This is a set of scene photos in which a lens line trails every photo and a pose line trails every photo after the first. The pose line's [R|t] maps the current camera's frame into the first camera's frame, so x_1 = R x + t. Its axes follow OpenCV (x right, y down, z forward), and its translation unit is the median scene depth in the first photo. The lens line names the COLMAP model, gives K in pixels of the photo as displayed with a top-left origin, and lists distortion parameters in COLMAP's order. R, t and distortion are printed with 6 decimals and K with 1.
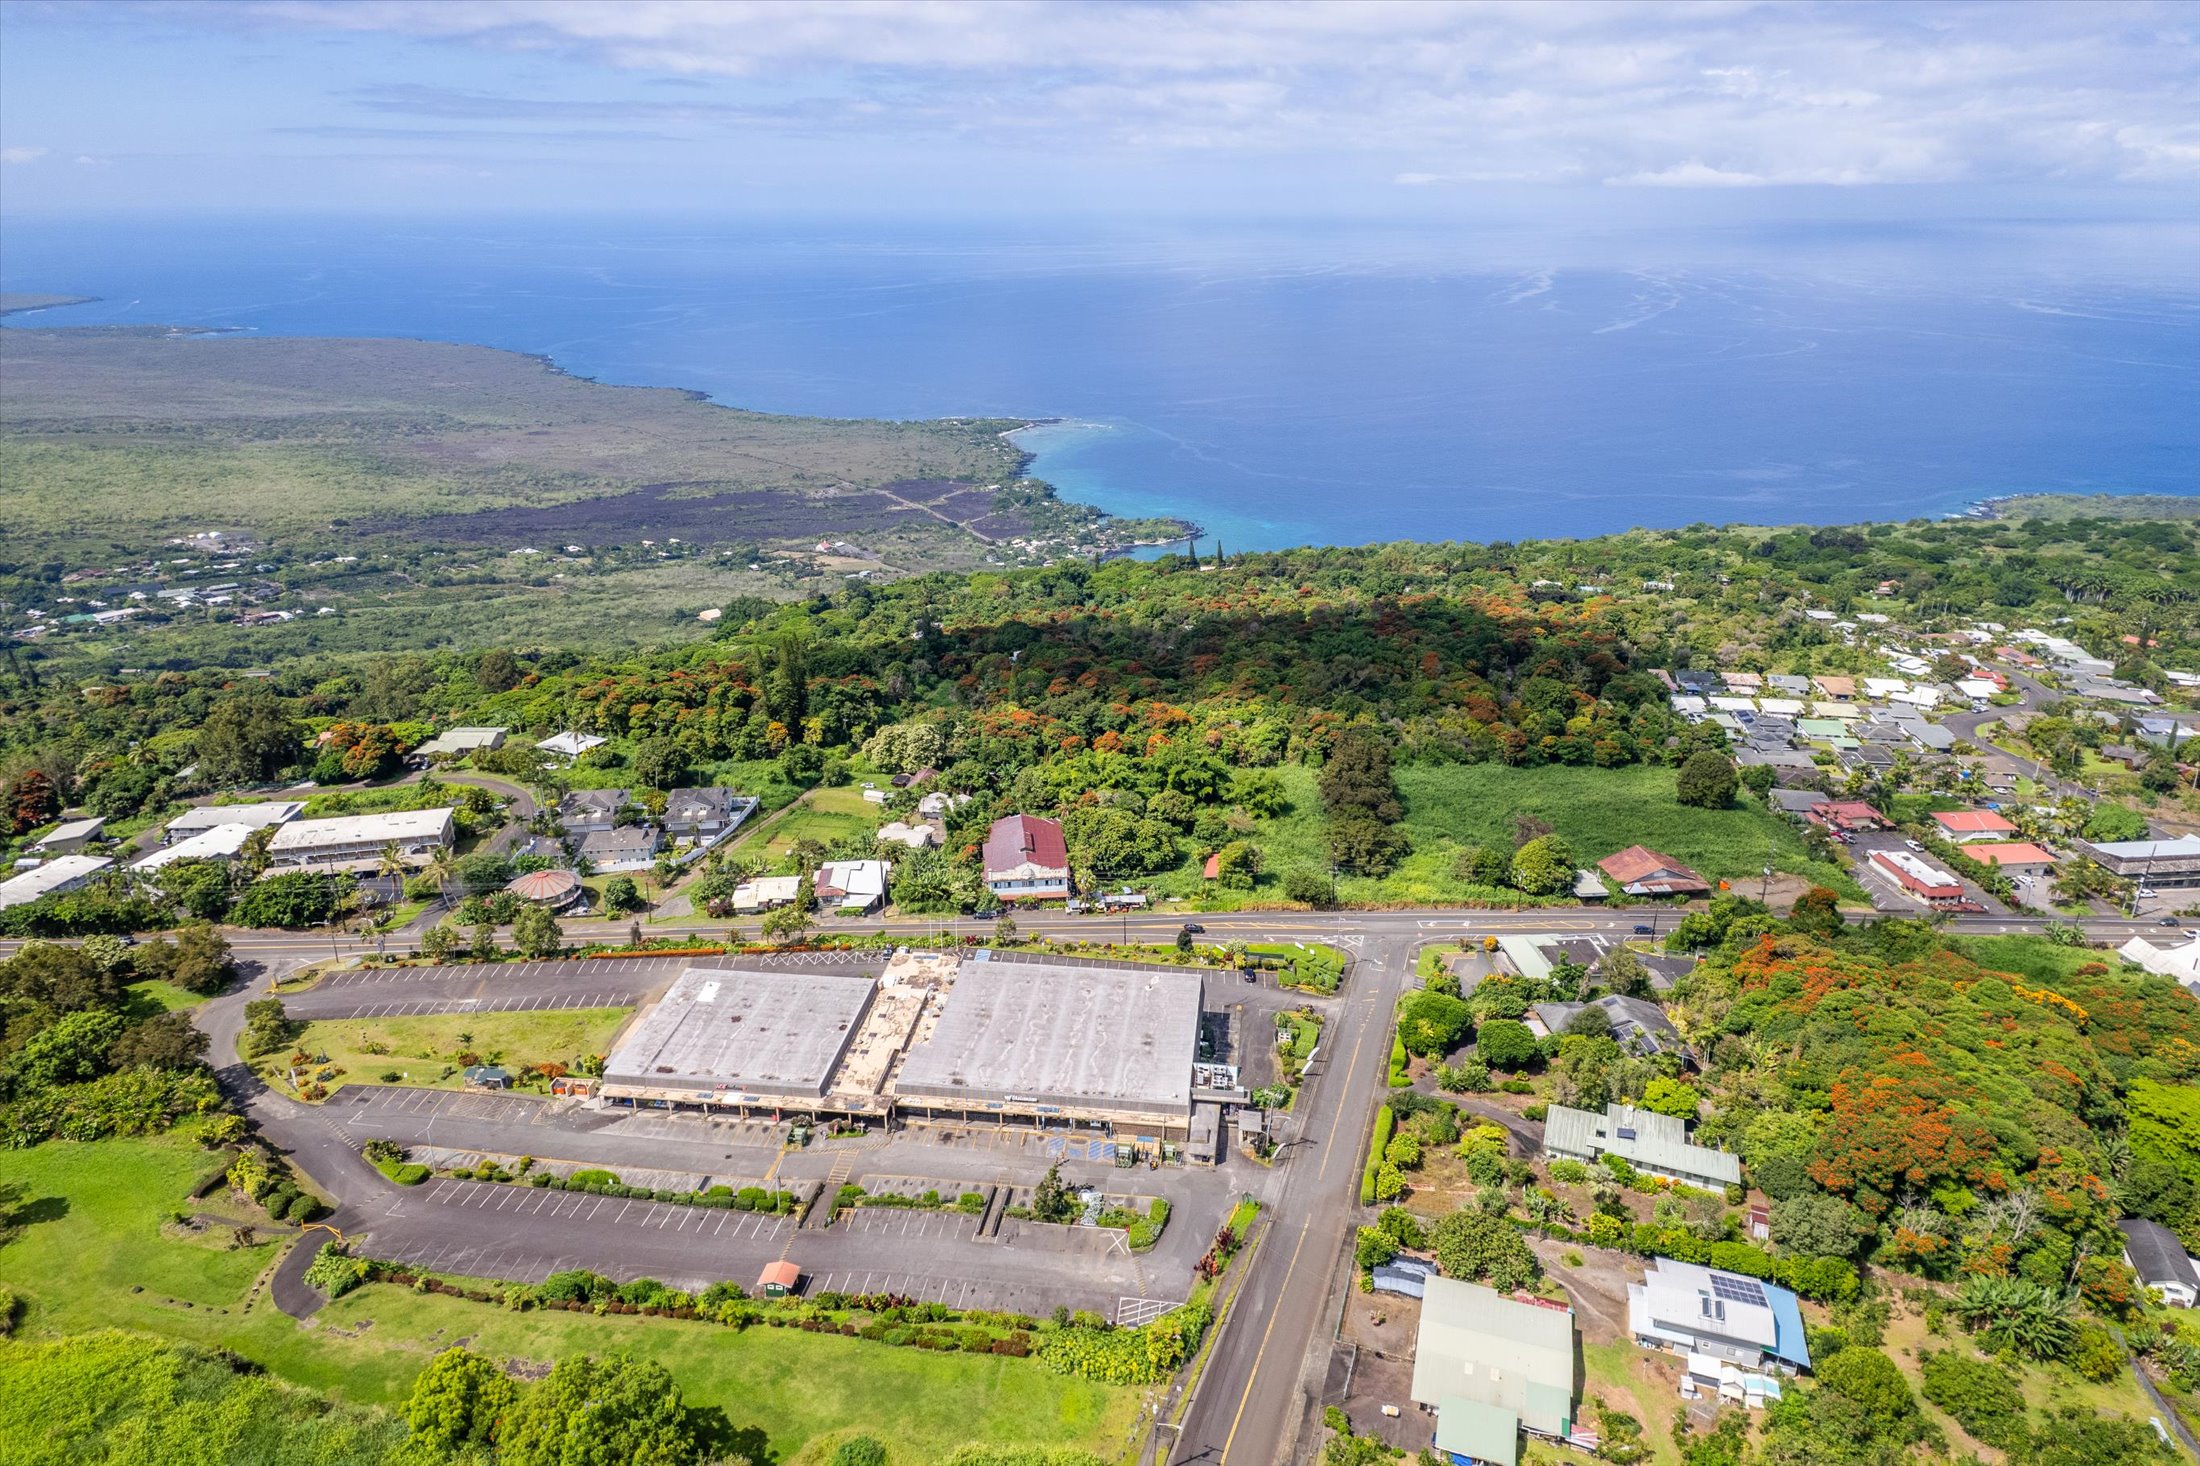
lens RADIAL K [[1352.4, 0, 1098.0], [0, 1352.4, 763.4], [0, 0, 1]] dist [0.108460, -0.101683]
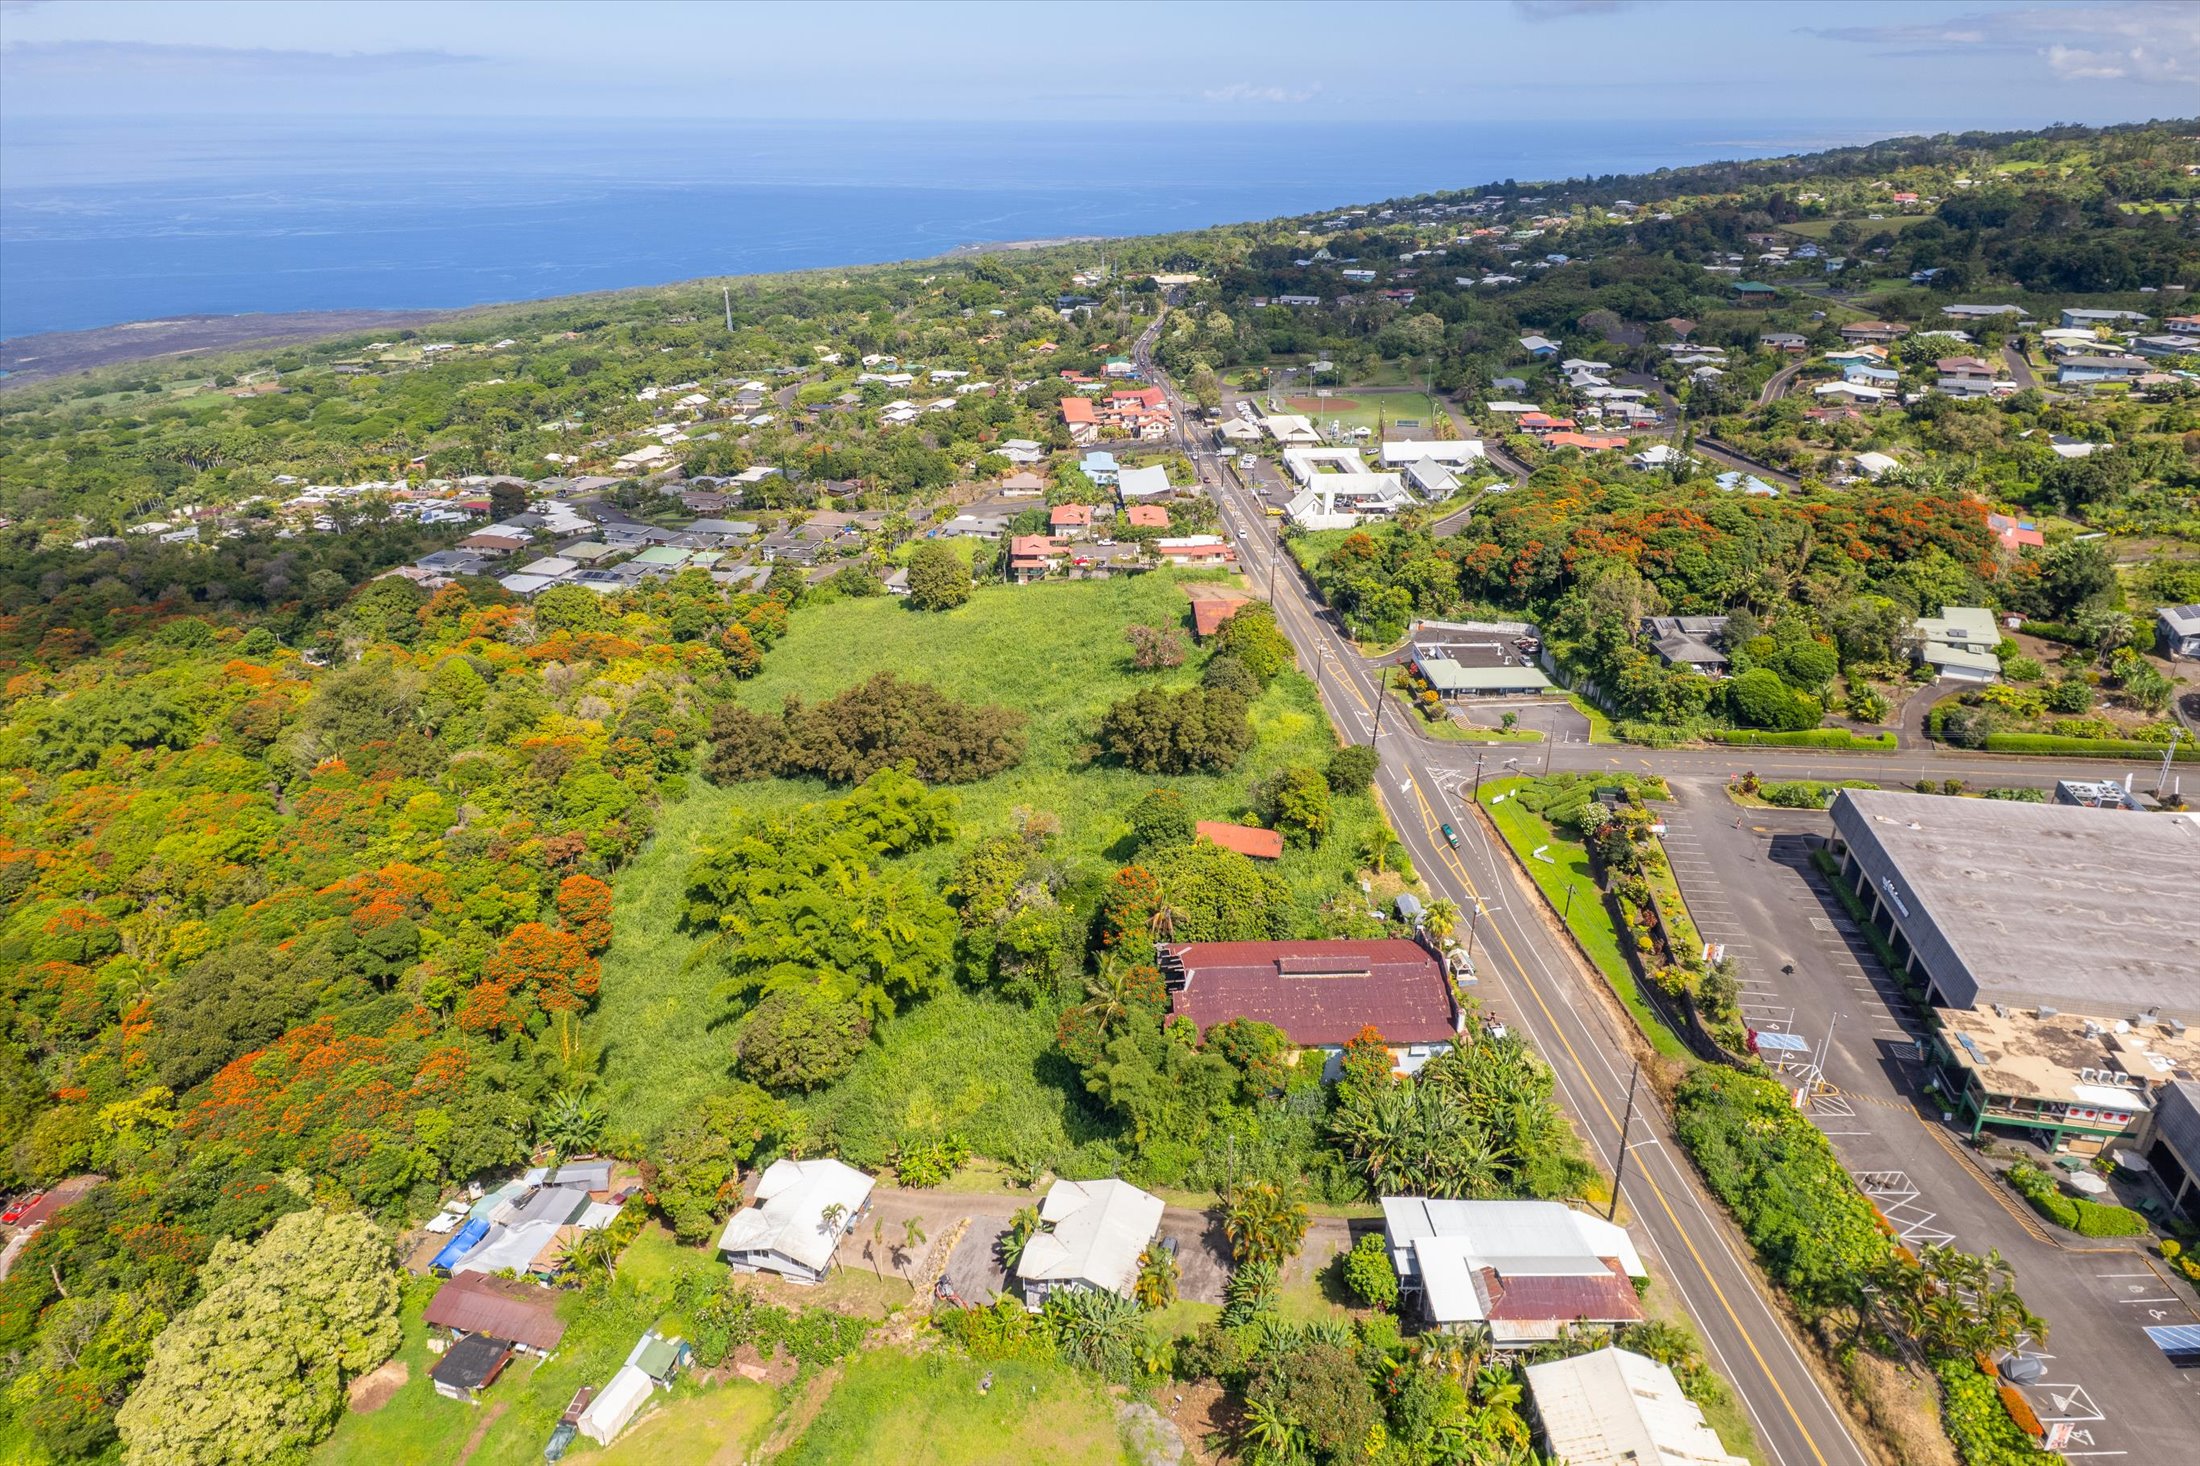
lens RADIAL K [[1350.9, 0, 1096.9], [0, 1350.9, 755.3], [0, 0, 1]] dist [0.091495, -0.070955]
pose [[0.053922, -0.424493, 0.903824, -0.187804], [0.382239, 0.844974, 0.374049, -0.087846], [-0.922489, 0.325308, 0.207820, 0.386871]]
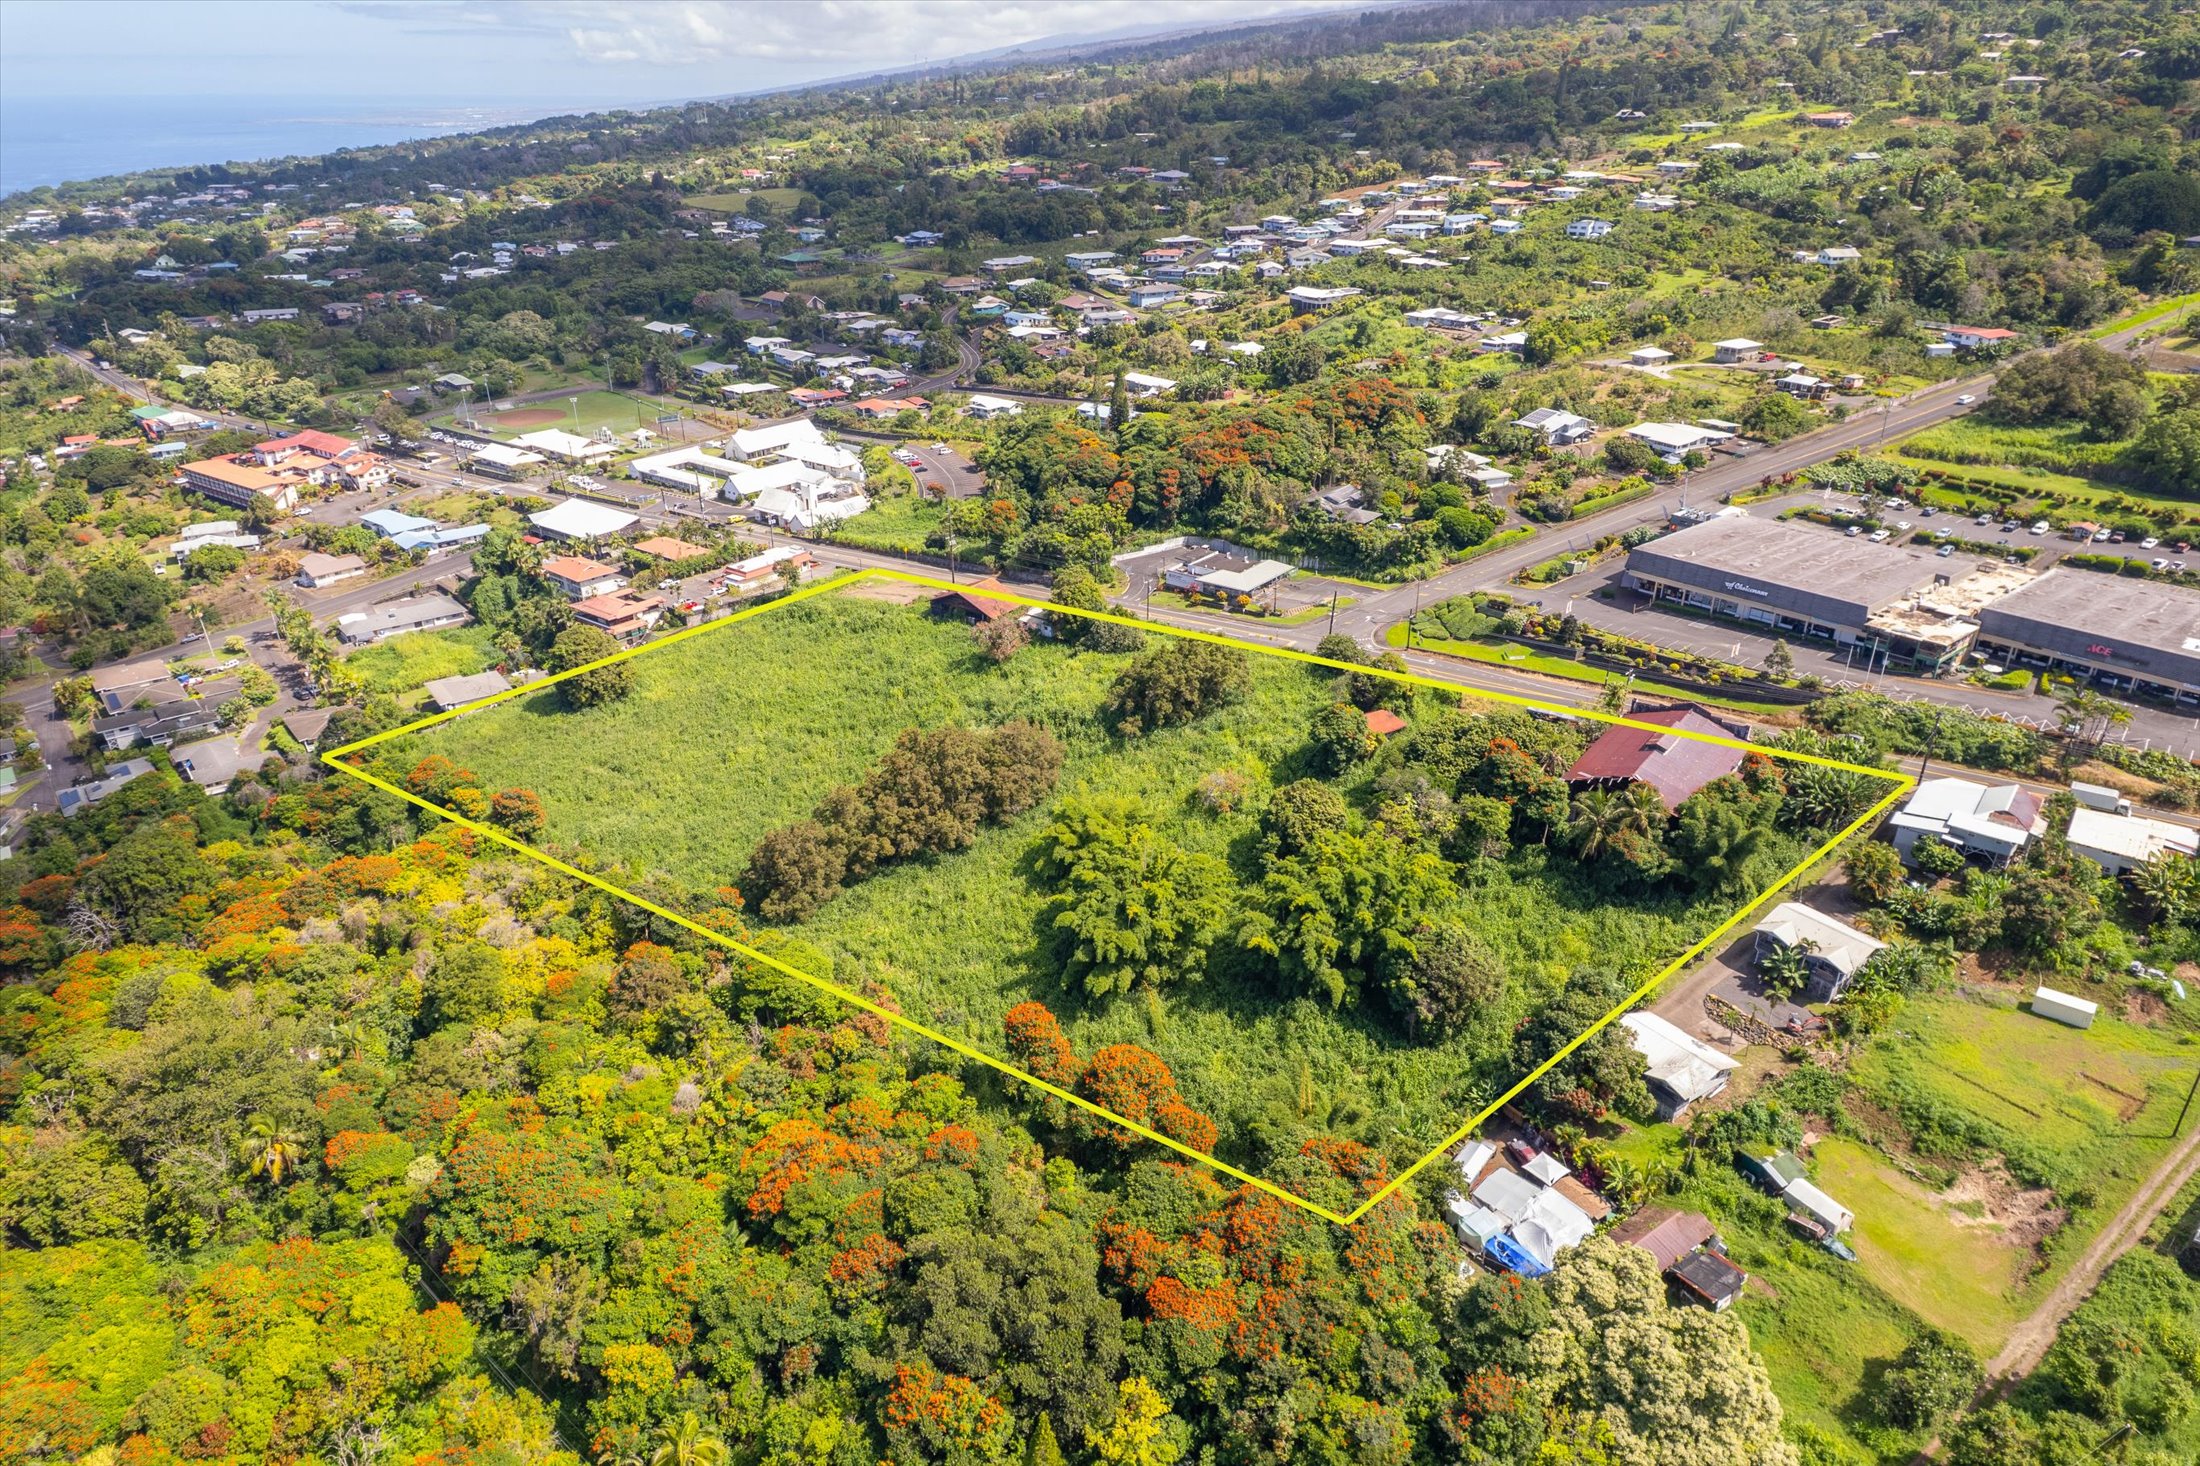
lens RADIAL K [[1350.9, 0, 1096.9], [0, 1350.9, 755.3], [0, 0, 1]] dist [0.091495, -0.070955]
pose [[-0.732106, -0.291778, 0.615538, -0.106789], [0.268366, 0.706998, 0.654319, -0.178064], [-0.626100, 0.644221, -0.439294, 0.594896]]
